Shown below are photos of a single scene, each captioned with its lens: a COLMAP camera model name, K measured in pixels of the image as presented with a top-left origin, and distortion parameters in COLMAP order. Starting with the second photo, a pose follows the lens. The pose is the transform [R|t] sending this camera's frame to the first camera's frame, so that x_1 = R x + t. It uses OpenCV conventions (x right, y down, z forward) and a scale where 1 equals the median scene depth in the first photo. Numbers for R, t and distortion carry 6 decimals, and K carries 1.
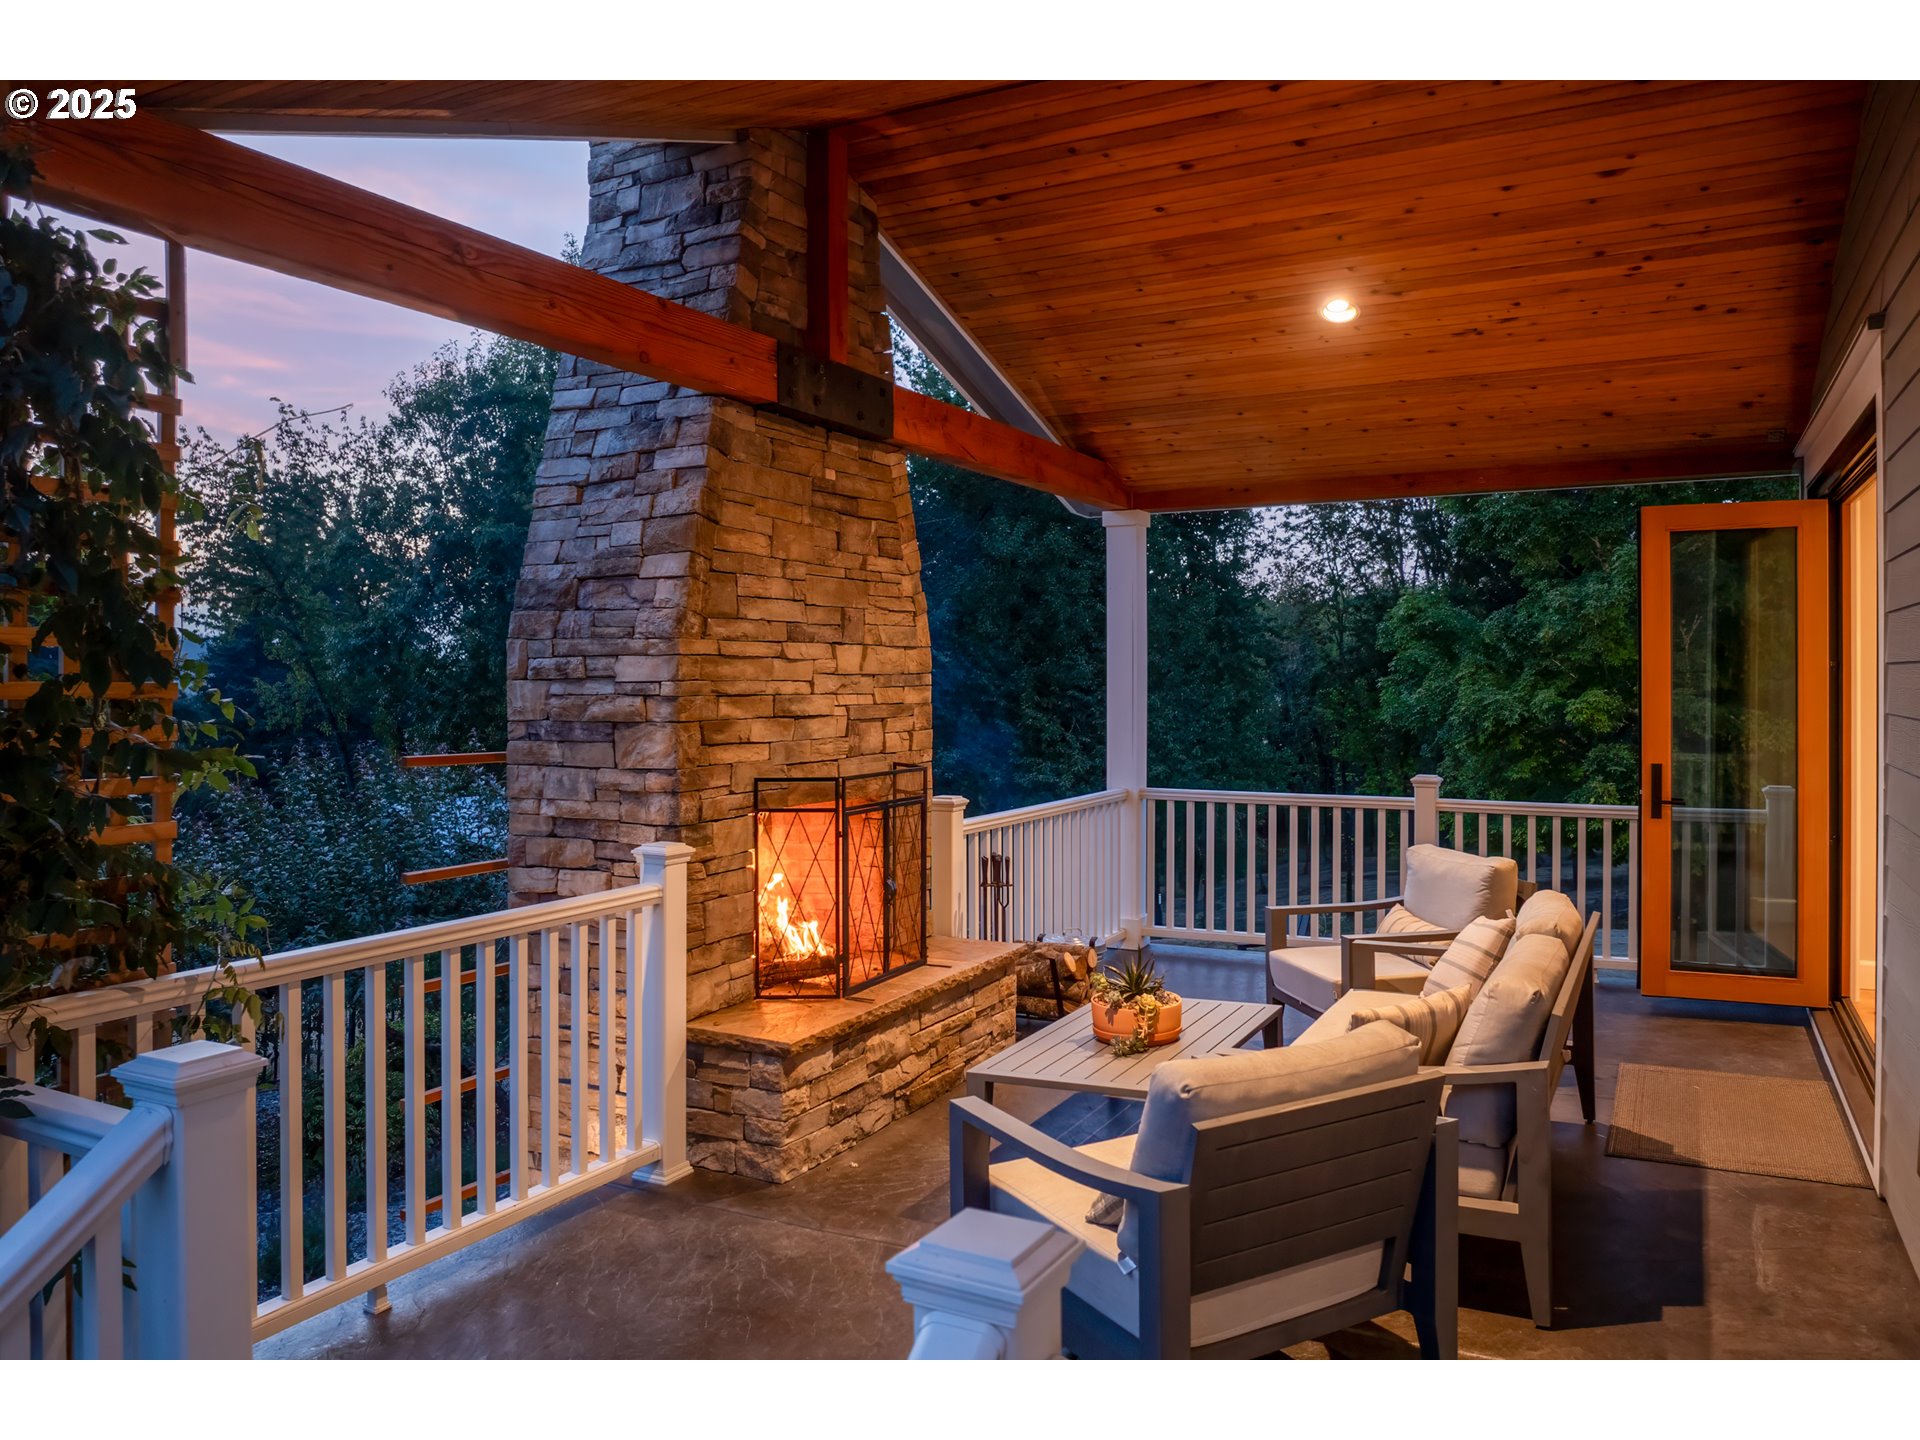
lens RADIAL K [[1373.4, 0, 960.0], [0, 1373.4, 720.0], [0, 0, 1]] dist [0.001724, 0.000444]
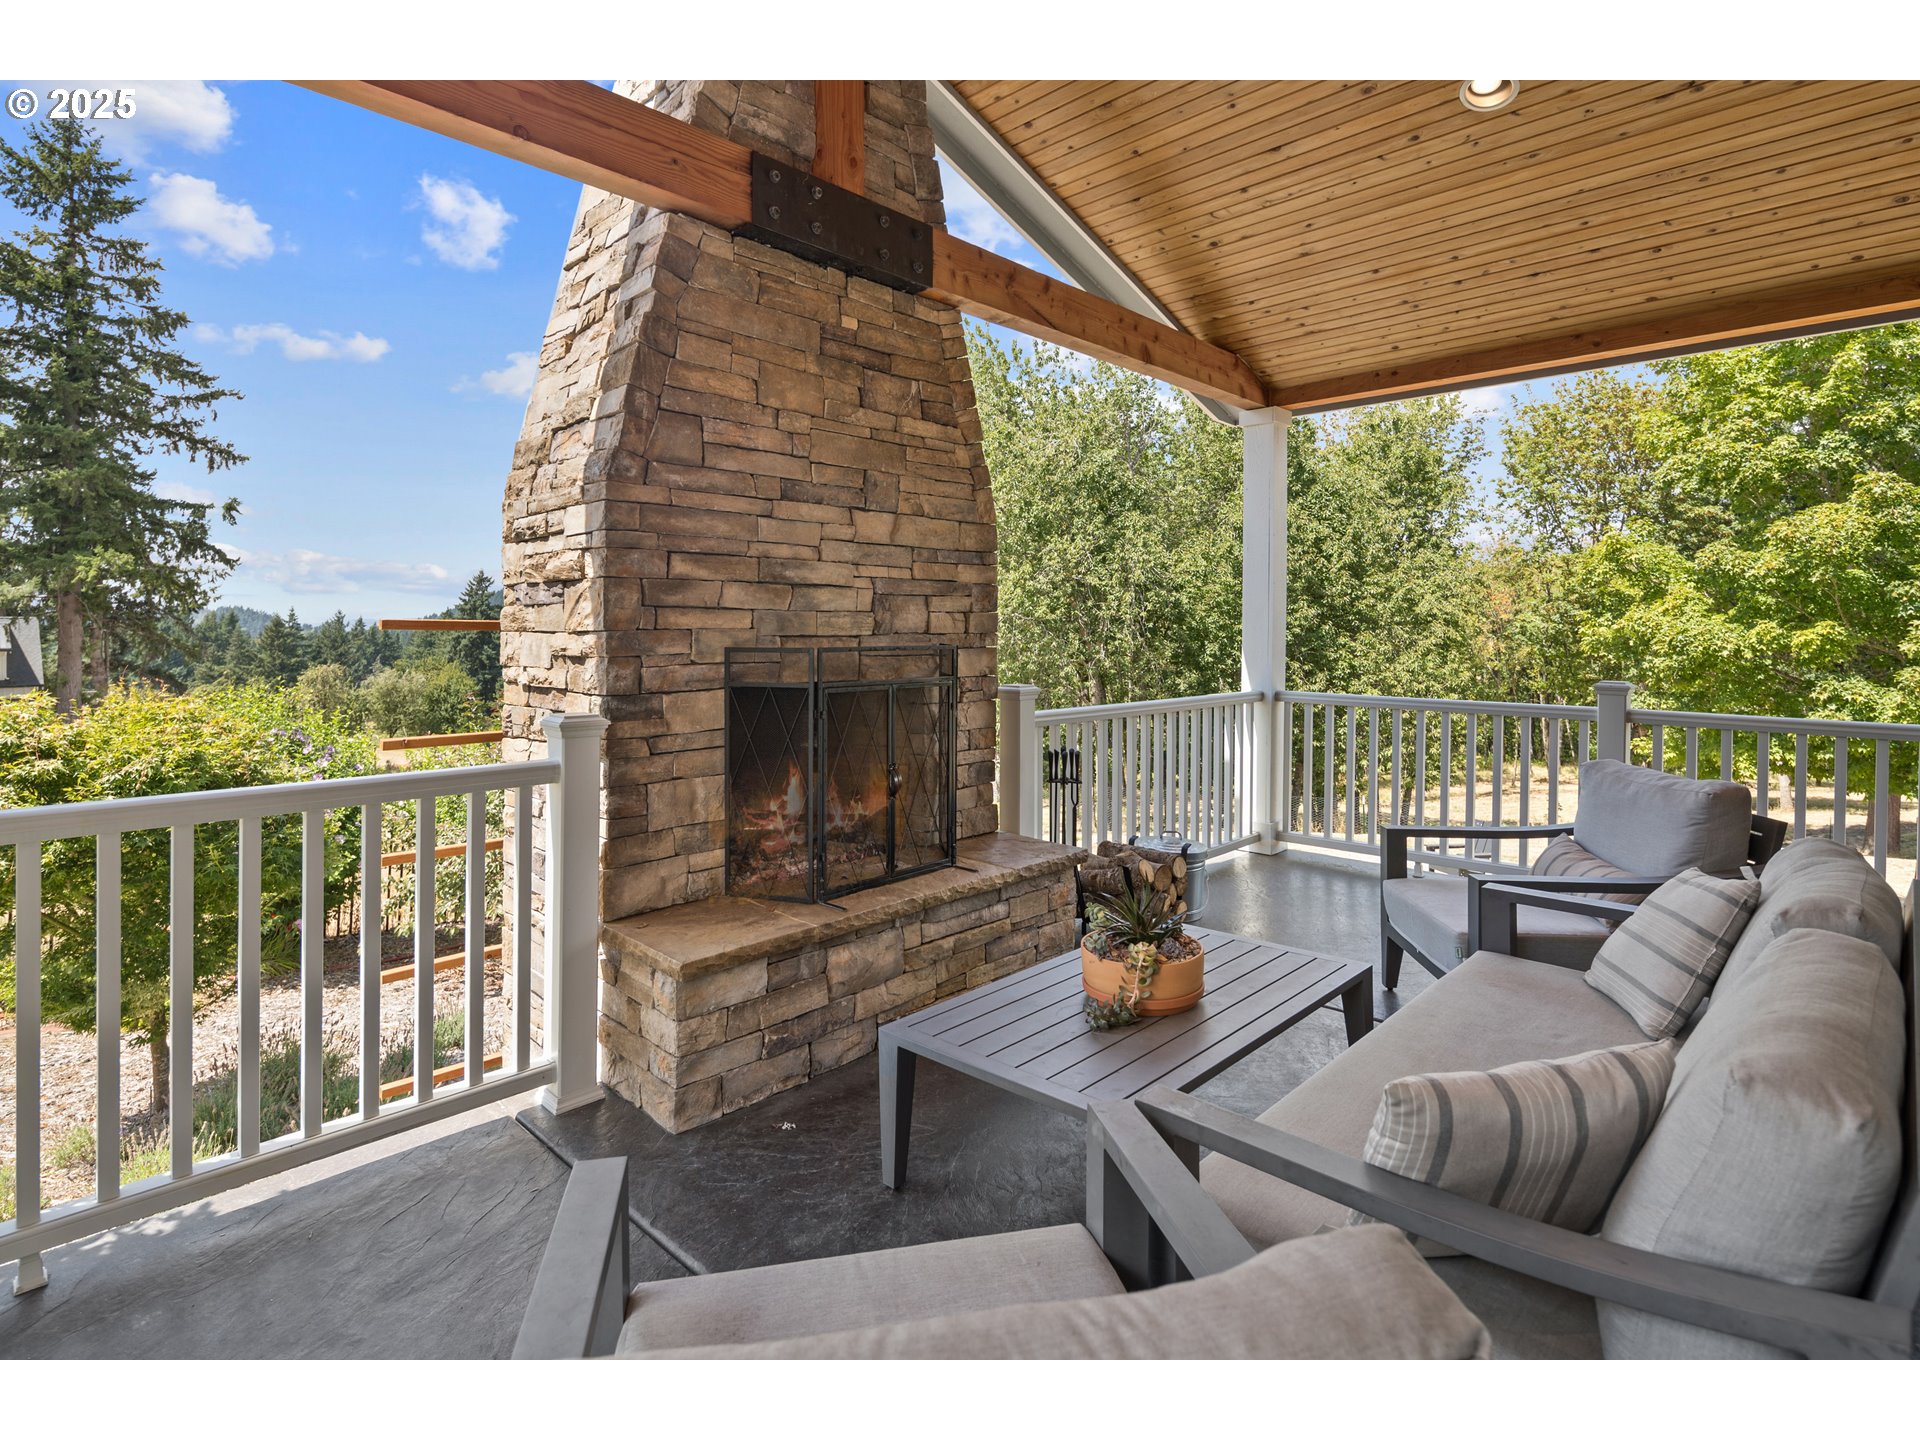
lens RADIAL K [[969.3, 0, 932.5], [0, 969.3, 648.8], [0, 0, 1]] dist [0.013024, -0.000134]
pose [[0.956578, 0.013267, -0.291174, 0.155525], [-0.015038, 0.999880, -0.003846, 0.041476], [0.291088, 0.008057, 0.956662, 0.416346]]
